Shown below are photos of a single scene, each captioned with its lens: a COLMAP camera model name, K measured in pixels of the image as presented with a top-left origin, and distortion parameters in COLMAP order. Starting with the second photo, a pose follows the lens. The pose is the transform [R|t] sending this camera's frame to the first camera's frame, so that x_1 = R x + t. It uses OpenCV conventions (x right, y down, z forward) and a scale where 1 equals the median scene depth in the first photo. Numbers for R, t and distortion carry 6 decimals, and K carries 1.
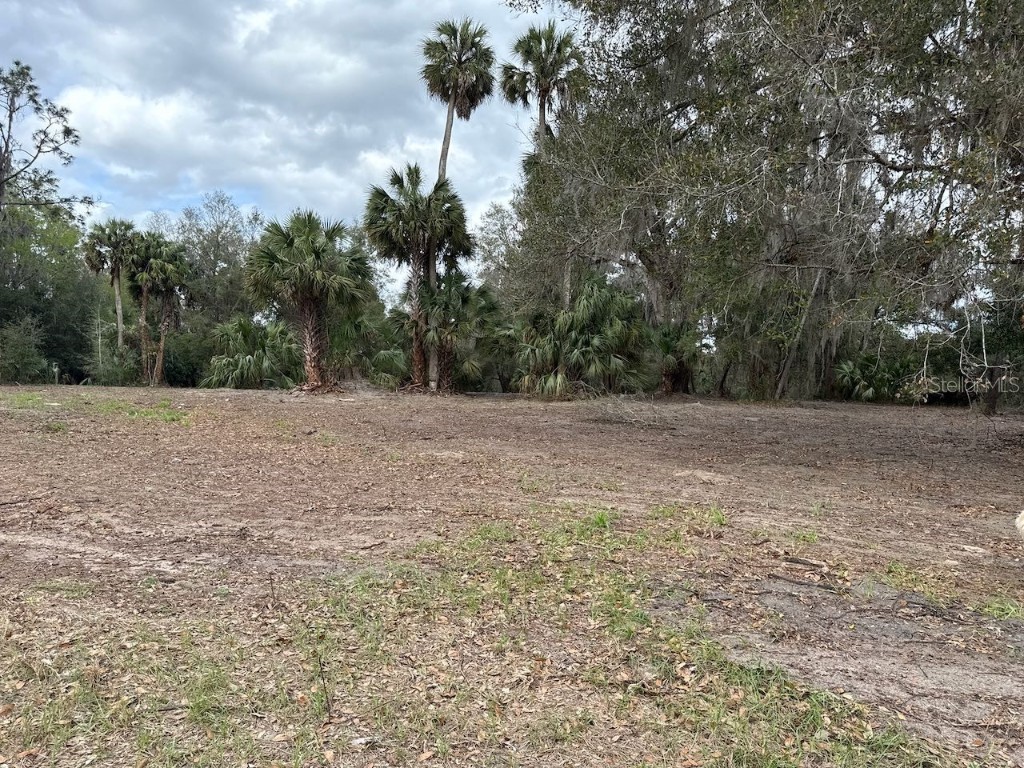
lens RADIAL K [[723.2, 0, 501.3], [0, 723.2, 387.5], [0, 0, 1]] dist [0.060741, -0.065972]
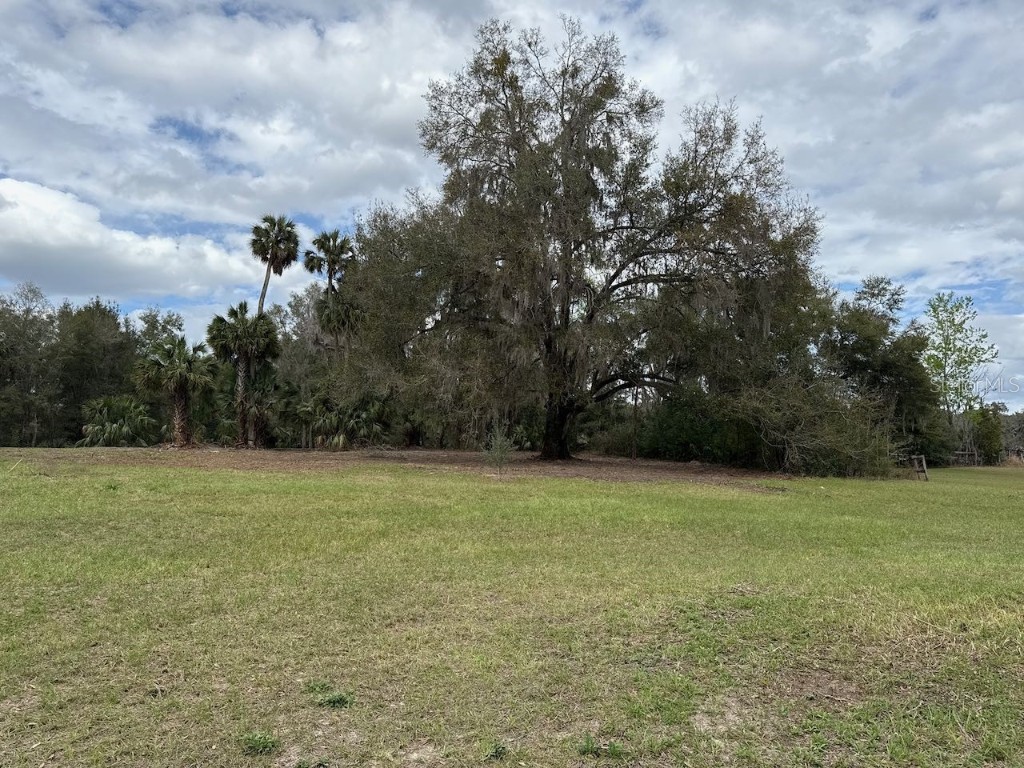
lens RADIAL K [[723.2, 0, 517.0], [0, 723.2, 392.1], [0, 0, 1]] dist [0.060741, -0.065972]
pose [[0.932441, 0.017671, 0.360889, -0.132065], [0.012323, 0.996667, -0.080641, 0.020778], [-0.361111, 0.079640, 0.929116, -0.637612]]
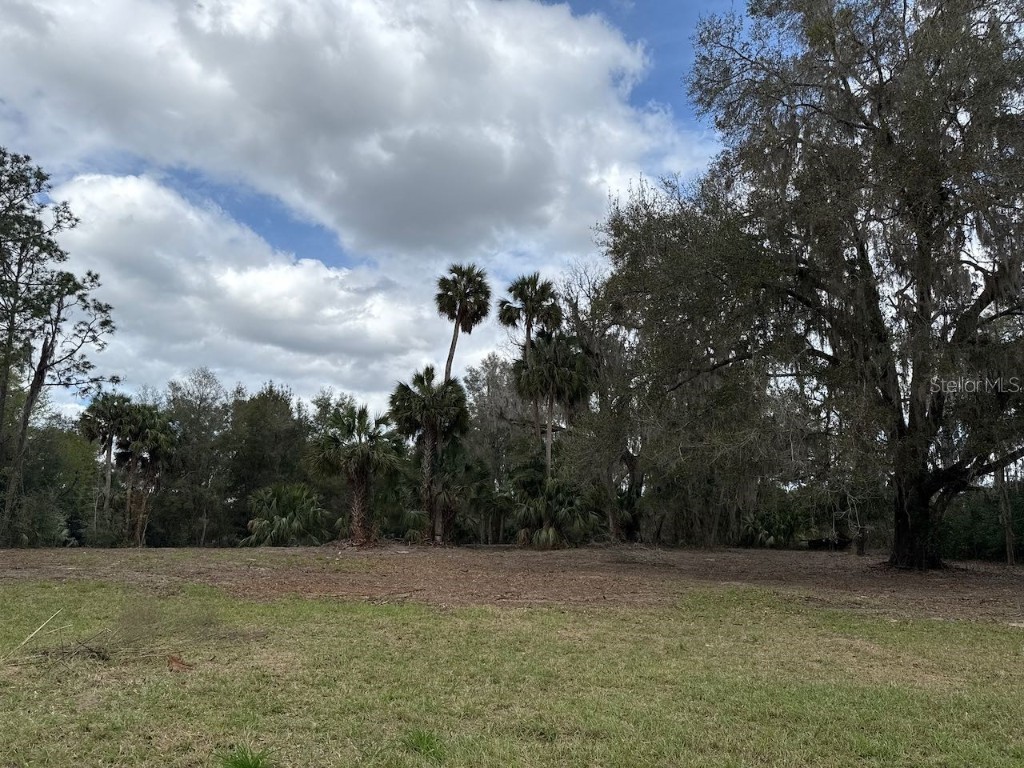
lens RADIAL K [[723.2, 0, 516.0], [0, 723.2, 381.7], [0, 0, 1]] dist [0.060741, -0.065972]
pose [[0.985433, 0.018928, 0.169006, -0.181856], [0.018711, 0.975686, -0.218371, 0.007626], [-0.169031, 0.218352, 0.961120, -0.259856]]
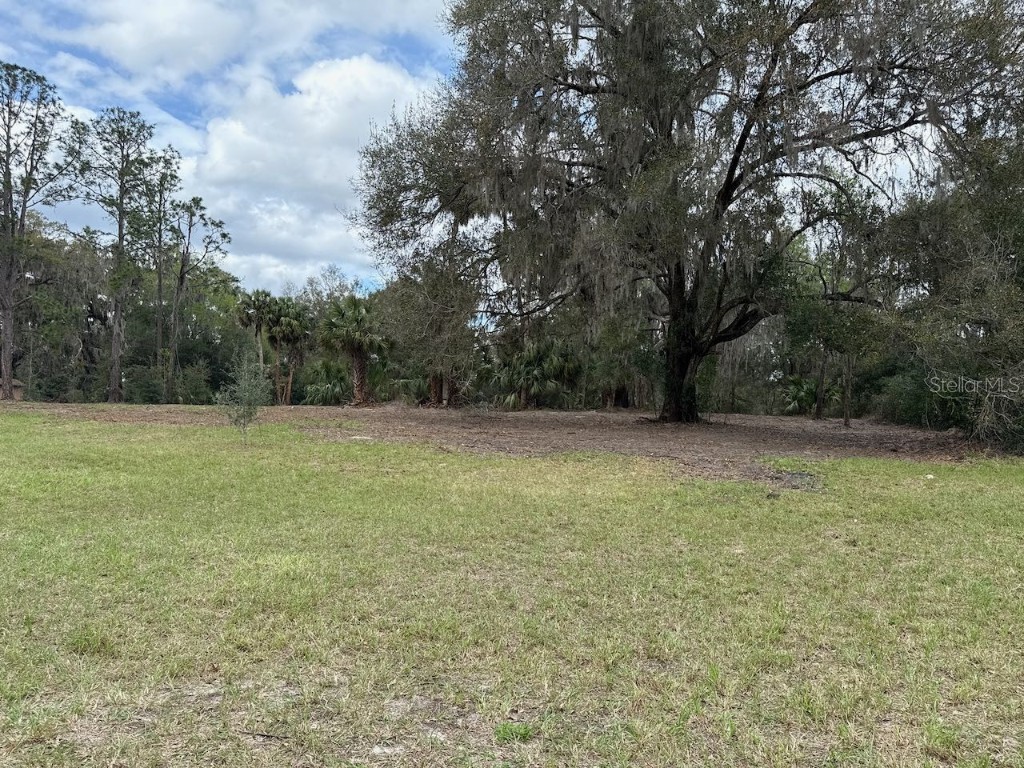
lens RADIAL K [[723.2, 0, 507.1], [0, 723.2, 394.2], [0, 0, 1]] dist [0.060741, -0.065972]
pose [[0.982701, -0.009686, -0.184945, 0.308083], [0.003345, 0.999397, -0.034566, 0.031346], [0.185169, 0.033350, 0.982141, -0.428502]]
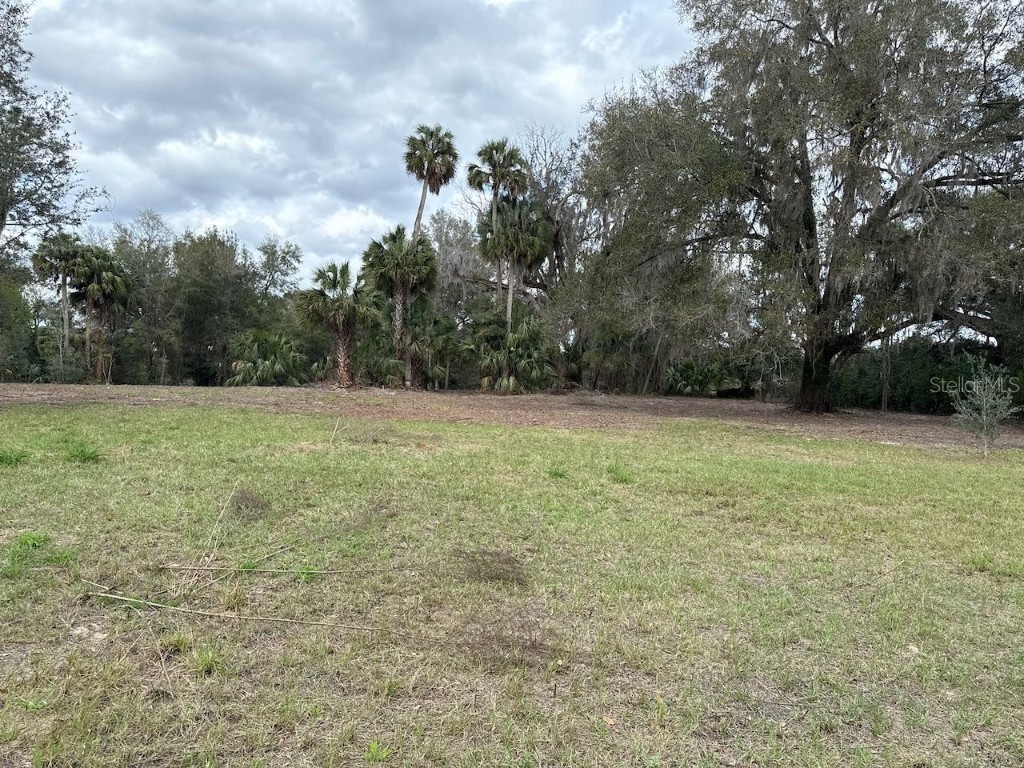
lens RADIAL K [[723.2, 0, 511.5], [0, 723.2, 385.4], [0, 0, 1]] dist [0.060741, -0.065972]
pose [[0.961005, 0.001709, 0.276525, -0.291513], [0.000167, 0.999977, -0.006762, 0.008928], [-0.276530, 0.006544, 0.960983, -0.375831]]
